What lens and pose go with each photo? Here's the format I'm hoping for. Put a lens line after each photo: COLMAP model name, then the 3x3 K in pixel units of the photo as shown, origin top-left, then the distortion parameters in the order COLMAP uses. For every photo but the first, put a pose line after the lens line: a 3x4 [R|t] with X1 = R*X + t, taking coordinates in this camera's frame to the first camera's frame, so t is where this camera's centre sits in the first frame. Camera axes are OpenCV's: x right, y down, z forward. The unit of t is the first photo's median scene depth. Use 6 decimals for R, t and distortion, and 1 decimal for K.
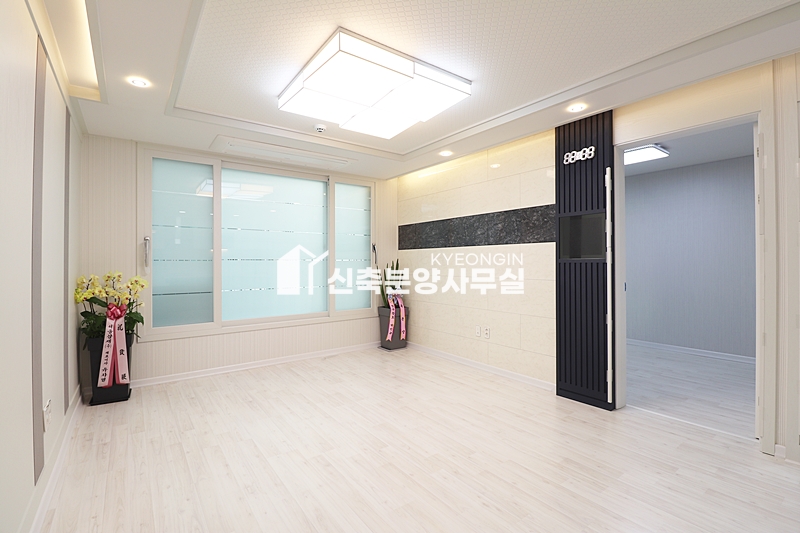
lens RADIAL K [[368.6, 0, 402.5], [0, 368.6, 261.3], [0, 0, 1]] dist [0.002035, -0.013743]
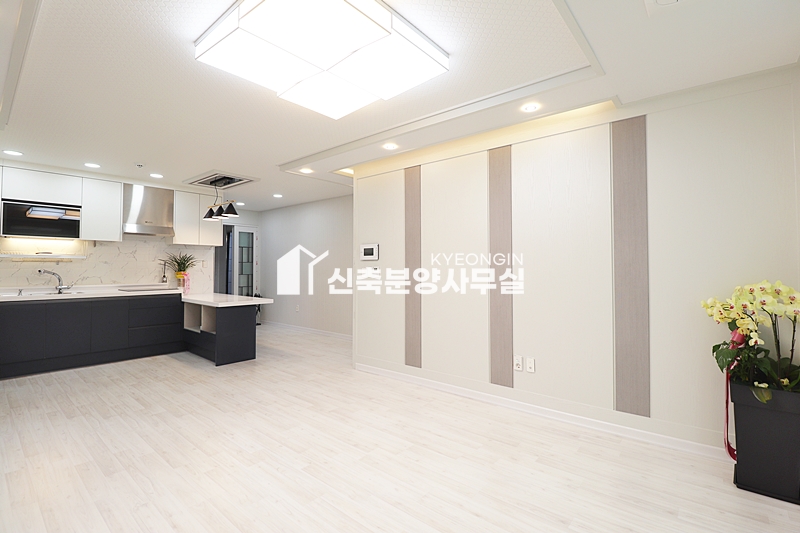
lens RADIAL K [[368.6, 0, 402.5], [0, 368.6, 261.3], [0, 0, 1]] dist [0.002035, -0.013743]
pose [[-0.972170, 0.001066, -0.234272, -0.046274], [0.005043, 0.999853, -0.016379, 0.000590], [0.234221, -0.017104, -0.972033, 1.302587]]
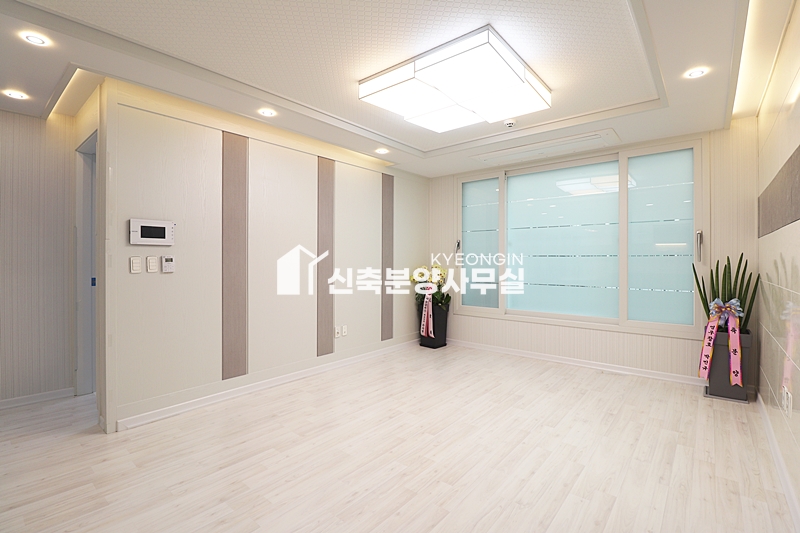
lens RADIAL K [[370.5, 0, 402.1], [0, 370.5, 260.8], [0, 0, 1]] dist [0.000181, -0.014129]
pose [[0.238995, 0.006133, -0.971001, 0.628764], [-0.000498, 0.999981, 0.006194, 0.003554], [0.971021, -0.000997, 0.238994, 0.443229]]
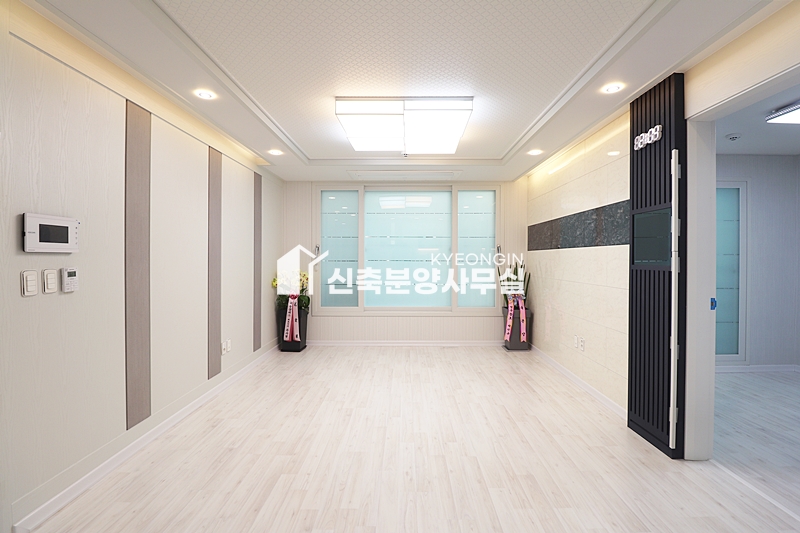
lens RADIAL K [[368.6, 0, 402.5], [0, 368.6, 261.3], [0, 0, 1]] dist [0.002035, -0.013743]
pose [[0.798422, 0.010566, -0.602005, 0.464490], [-0.004233, 0.999920, 0.011935, -0.019749], [0.602083, -0.006980, 0.798403, 0.021755]]
